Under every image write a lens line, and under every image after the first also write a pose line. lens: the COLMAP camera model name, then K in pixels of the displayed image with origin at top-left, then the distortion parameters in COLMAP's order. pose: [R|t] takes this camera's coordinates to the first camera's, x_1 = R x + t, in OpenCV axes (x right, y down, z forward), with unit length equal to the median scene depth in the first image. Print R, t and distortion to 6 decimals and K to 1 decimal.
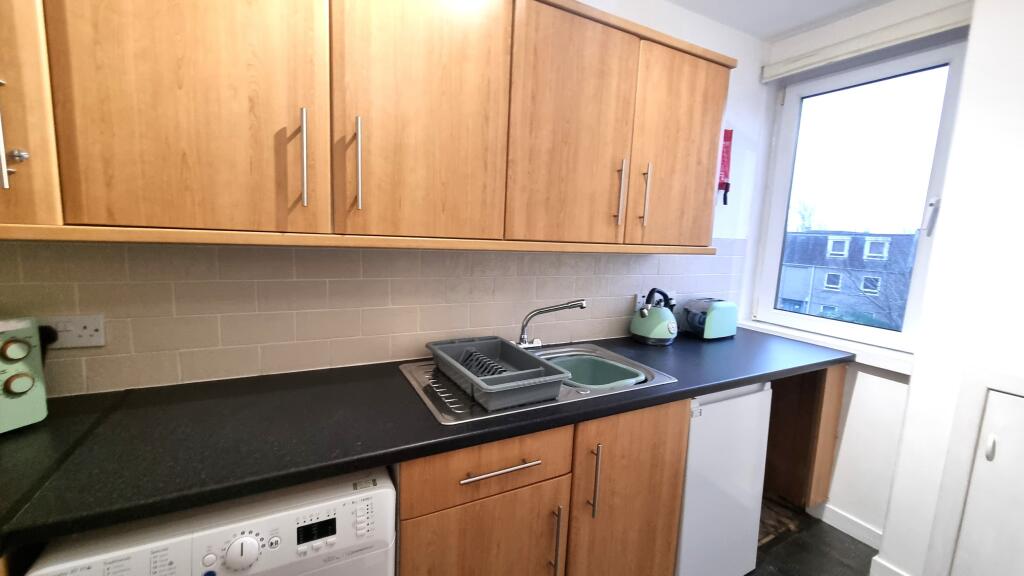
lens RADIAL K [[411.1, 0, 516.8], [0, 411.1, 286.3], [0, 0, 1]] dist [0.001512, 0.000197]
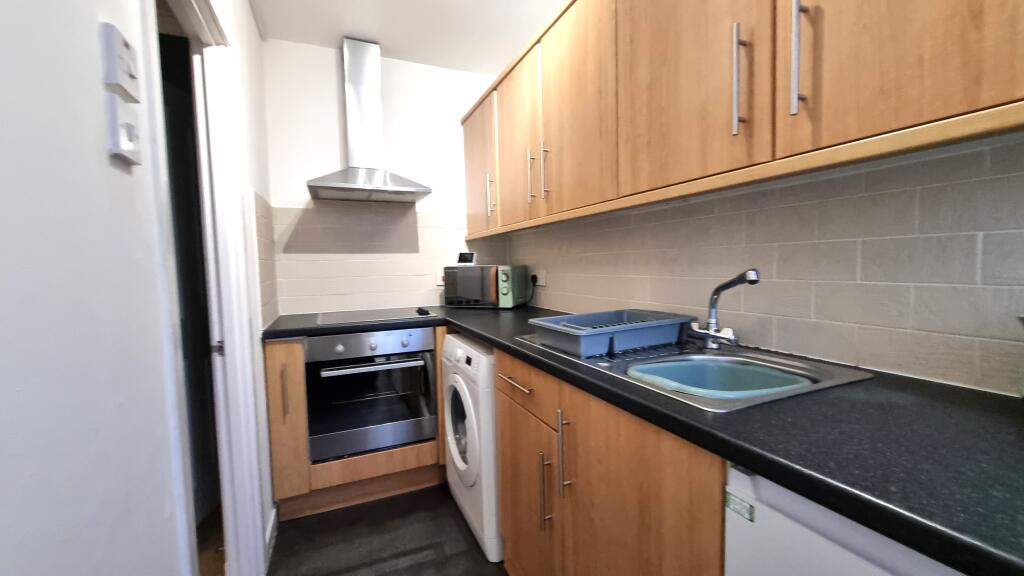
lens RADIAL K [[411.1, 0, 516.8], [0, 411.1, 286.3], [0, 0, 1]] dist [0.001512, 0.000197]
pose [[-0.060428, 0.015815, -0.998047, 0.927907], [-0.106071, 0.994111, 0.022174, 0.094599], [0.992521, 0.107204, -0.058394, 0.800508]]
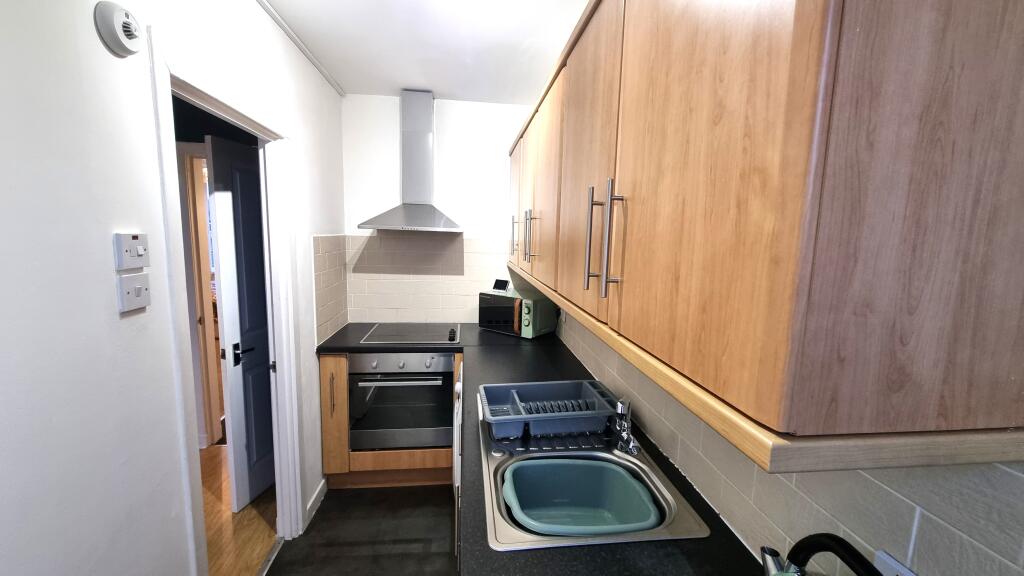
lens RADIAL K [[411.1, 0, 516.8], [0, 411.1, 286.3], [0, 0, 1]] dist [0.001512, 0.000197]
pose [[-0.348540, 0.065441, -0.935007, 0.943588], [-0.161984, 0.978344, 0.128857, -0.235572], [0.923191, 0.196368, -0.330391, 1.192681]]
